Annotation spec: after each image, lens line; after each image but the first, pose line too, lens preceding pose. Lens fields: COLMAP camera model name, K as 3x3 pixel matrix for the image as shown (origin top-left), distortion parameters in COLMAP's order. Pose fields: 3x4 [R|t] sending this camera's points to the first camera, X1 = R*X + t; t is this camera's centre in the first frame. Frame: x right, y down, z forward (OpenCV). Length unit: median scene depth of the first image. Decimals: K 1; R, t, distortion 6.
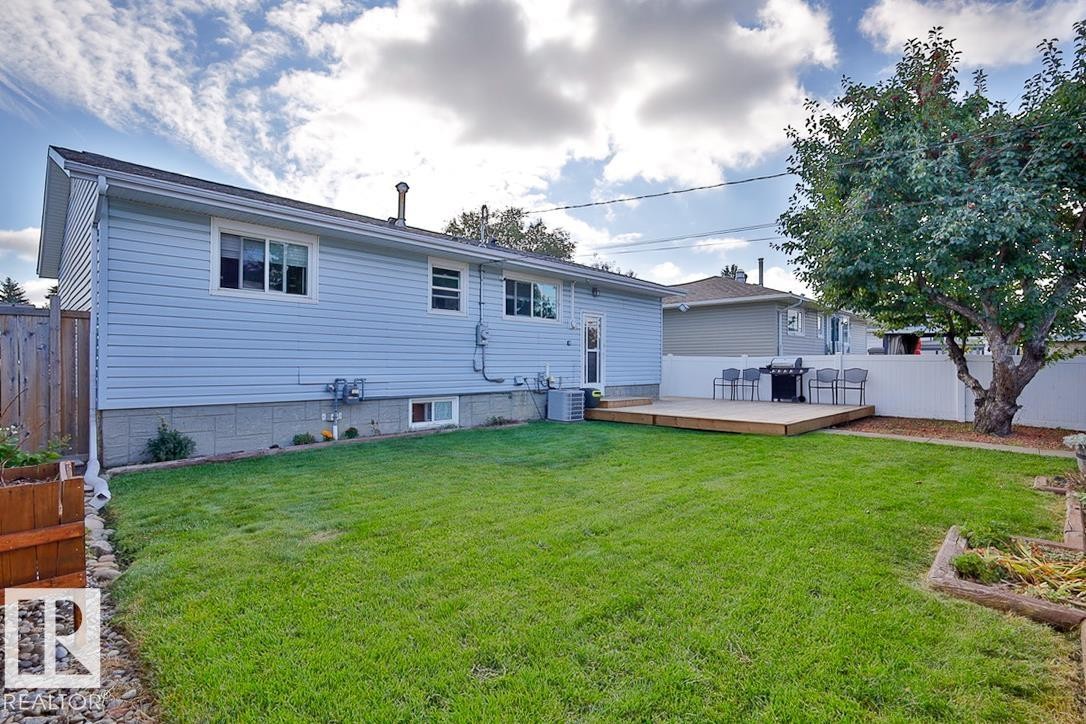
lens RADIAL K [[513.1, 0, 541.0], [0, 513.1, 345.3], [0, 0, 1]] dist [0.009208, -0.000591]
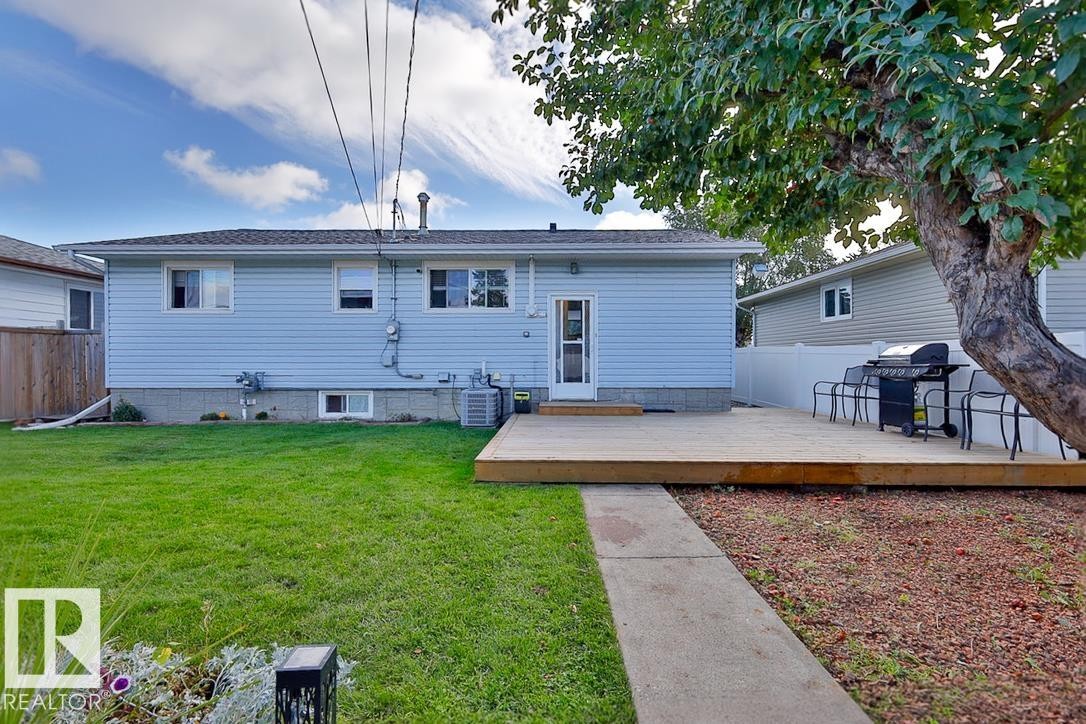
lens RADIAL K [[445.5, 0, 523.1], [0, 445.5, 364.3], [0, 0, 1]] dist [-0.001577, -0.000143]
pose [[0.700798, -0.004386, -0.713346, 0.641356], [0.029268, 0.999316, 0.022609, 0.031741], [0.712759, -0.036723, 0.700447, 0.541475]]
